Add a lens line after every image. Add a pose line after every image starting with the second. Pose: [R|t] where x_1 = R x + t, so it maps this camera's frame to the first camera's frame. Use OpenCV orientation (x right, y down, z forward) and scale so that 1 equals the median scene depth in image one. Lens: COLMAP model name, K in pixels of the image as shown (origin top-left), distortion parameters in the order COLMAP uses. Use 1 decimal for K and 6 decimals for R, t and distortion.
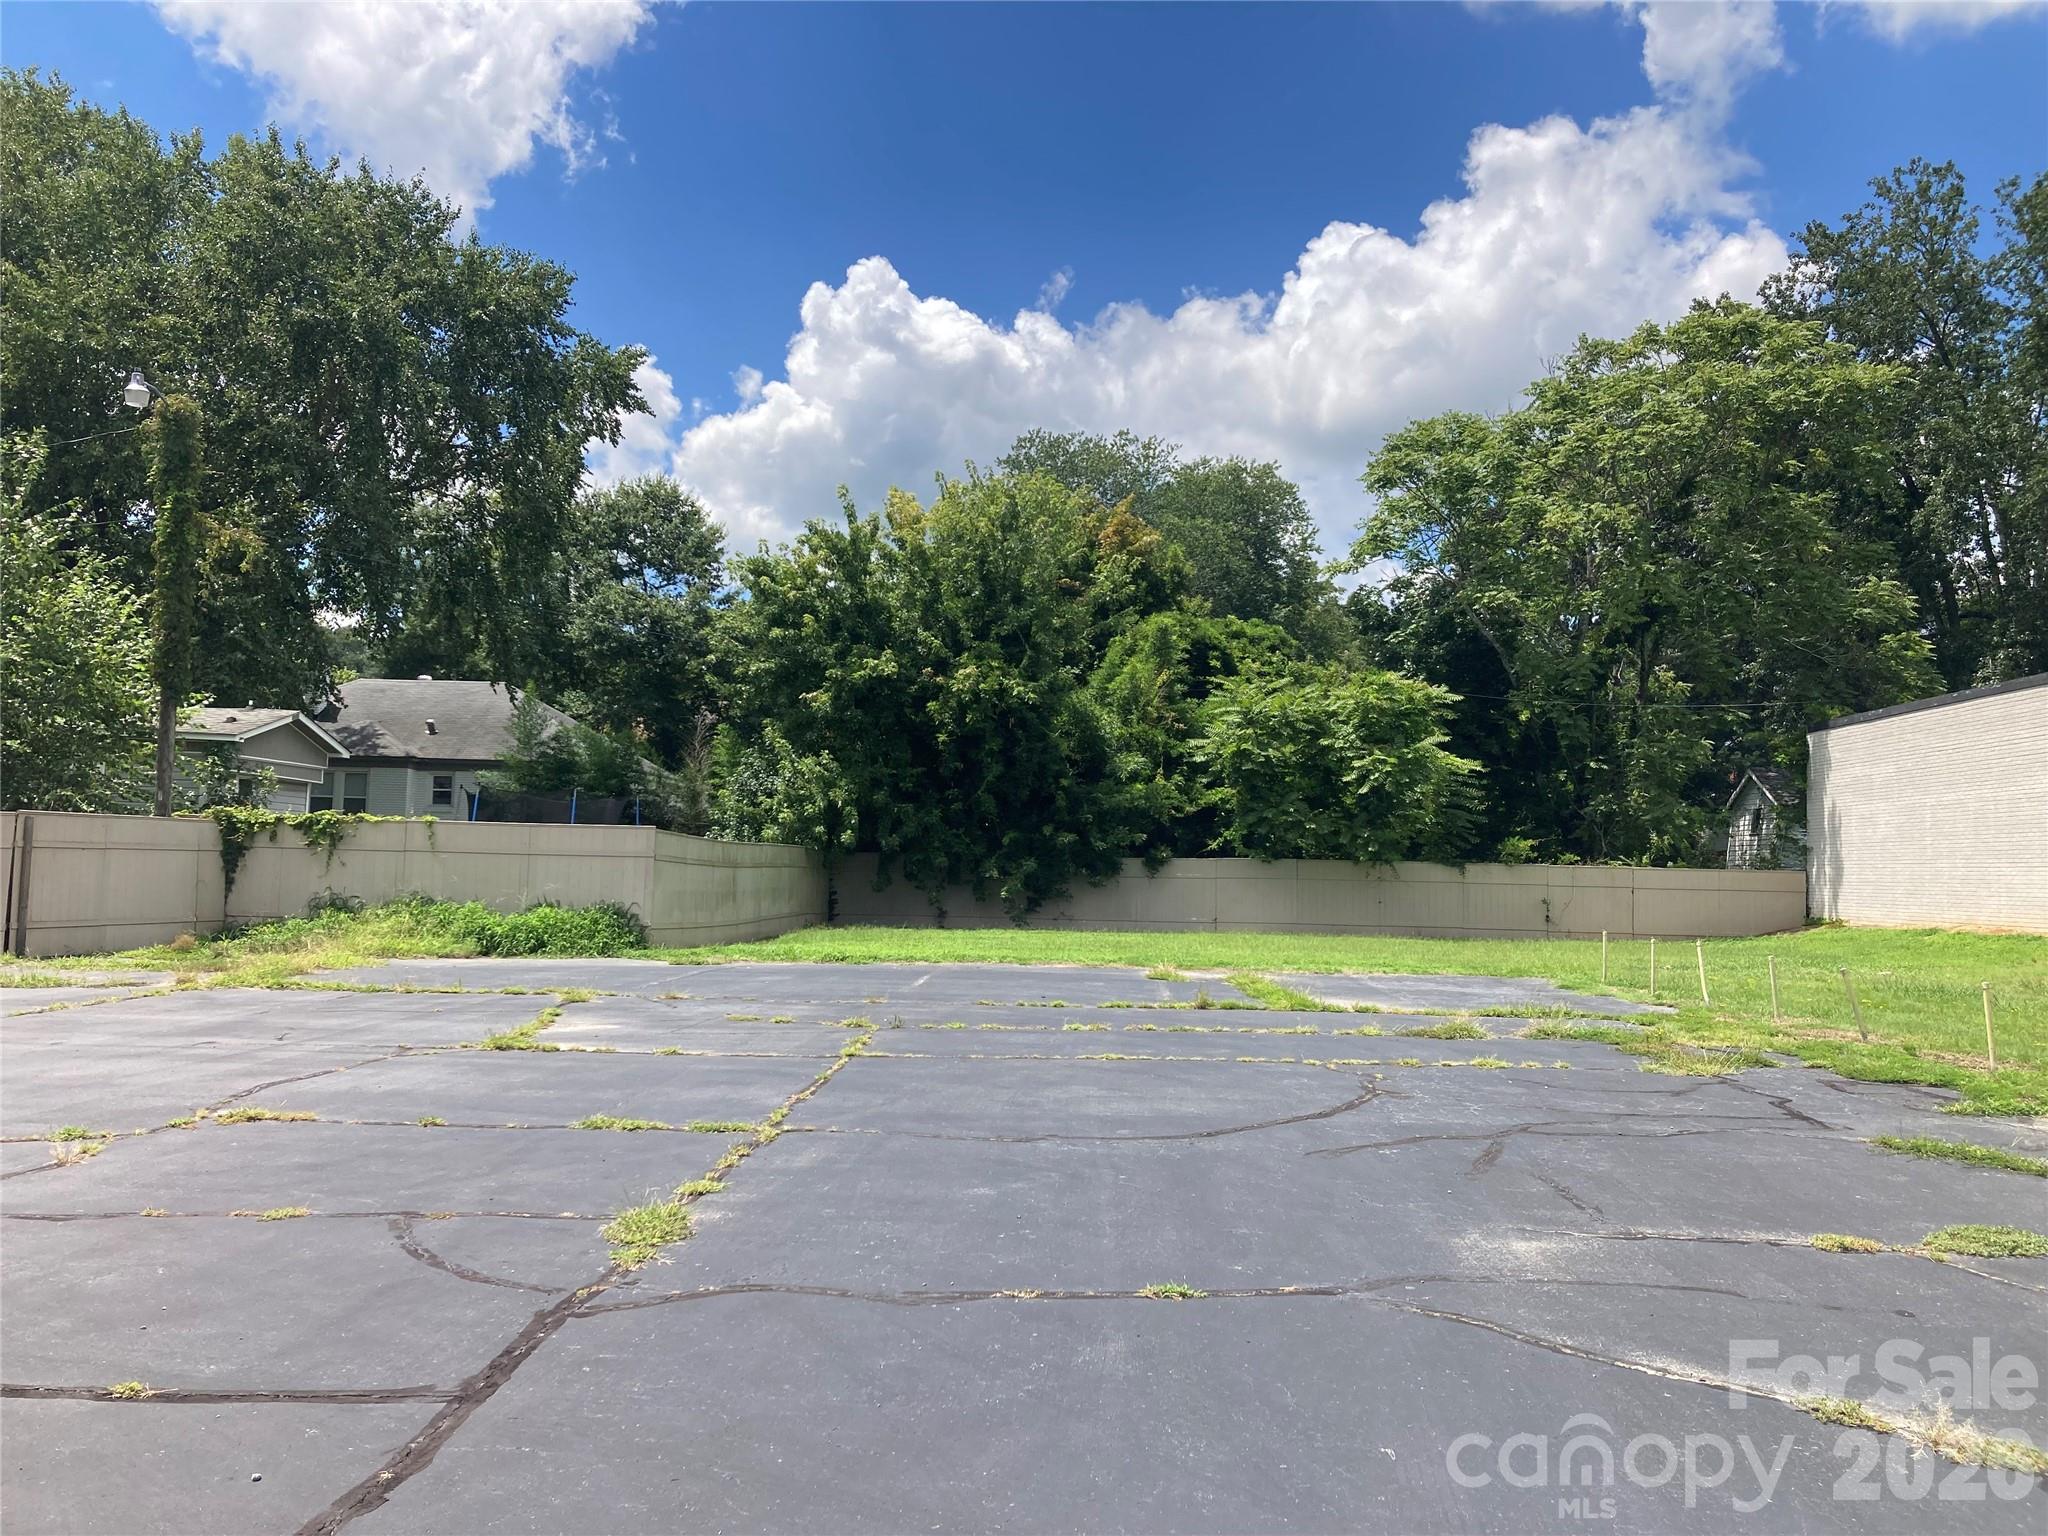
lens RADIAL K [[1704.8, 0, 1015.7], [0, 1704.8, 771.5], [0, 0, 1]] dist [0.065079, -0.042735]
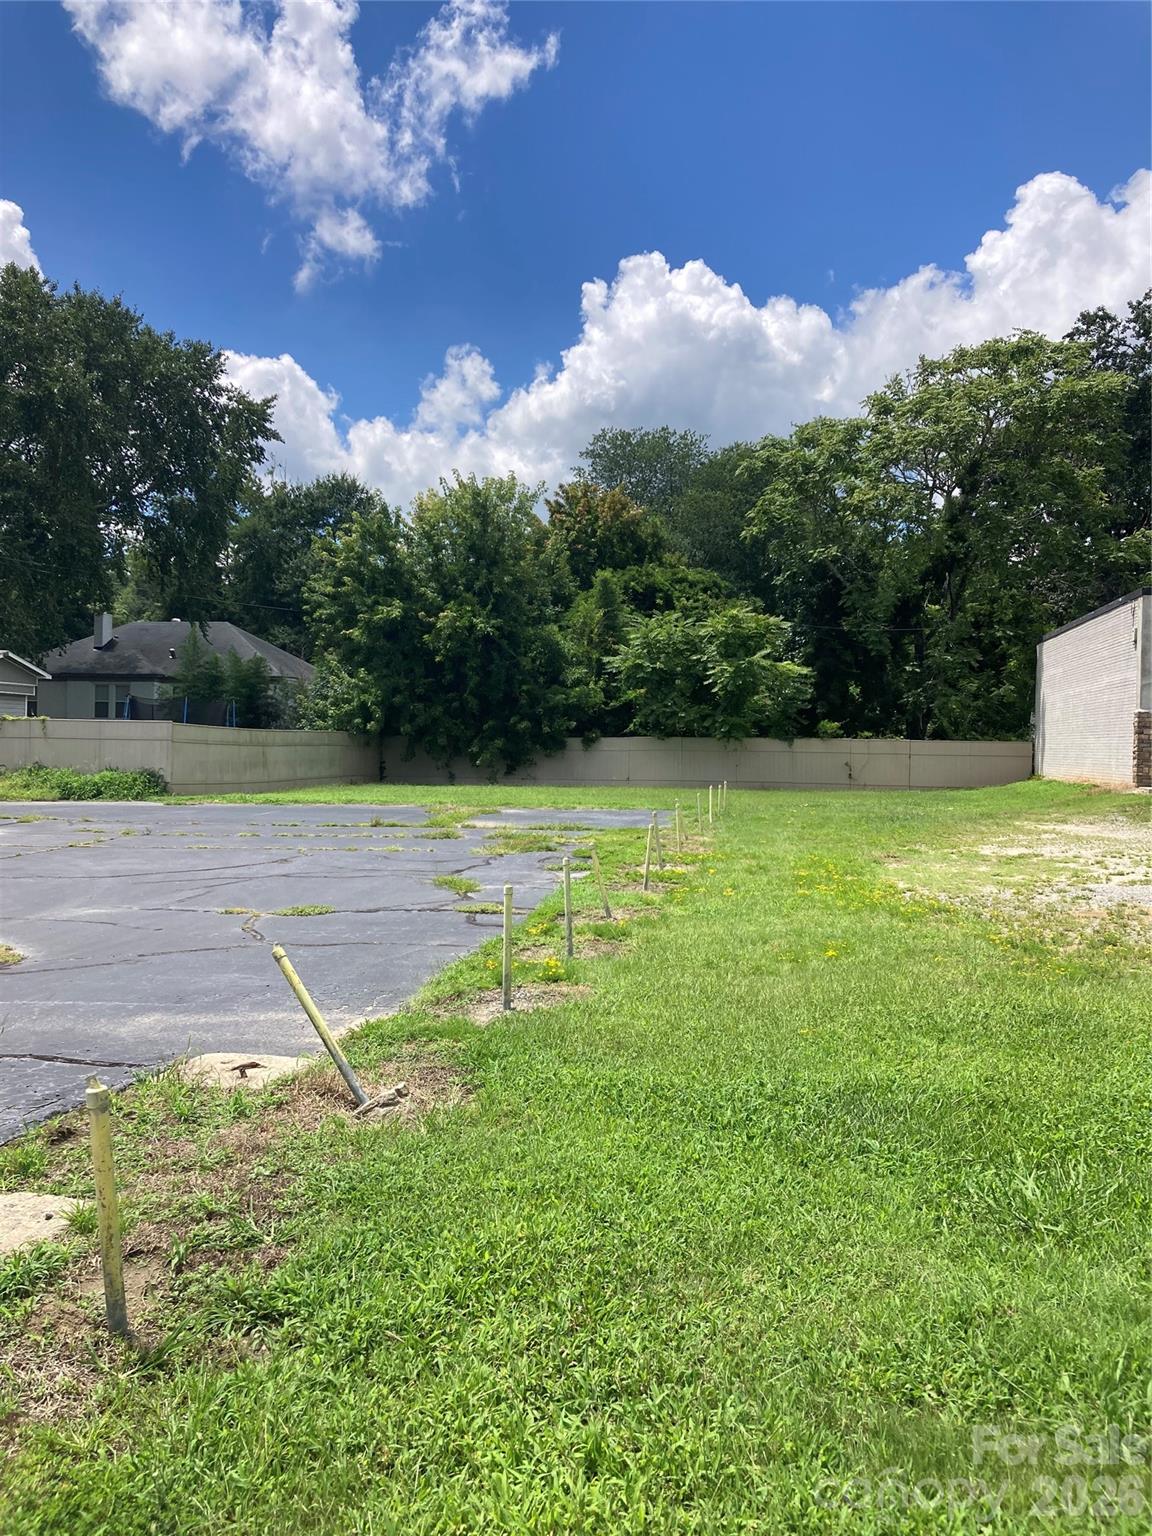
lens RADIAL K [[1303.8, 0, 576.0], [0, 1303.8, 768.0], [0, 0, 1]] dist [0.021098, -0.006735]
pose [[0.990567, -0.006467, -0.136874, 0.225315], [0.016429, 0.997285, 0.071784, -0.004195], [0.136038, -0.073355, 0.987984, -0.117588]]
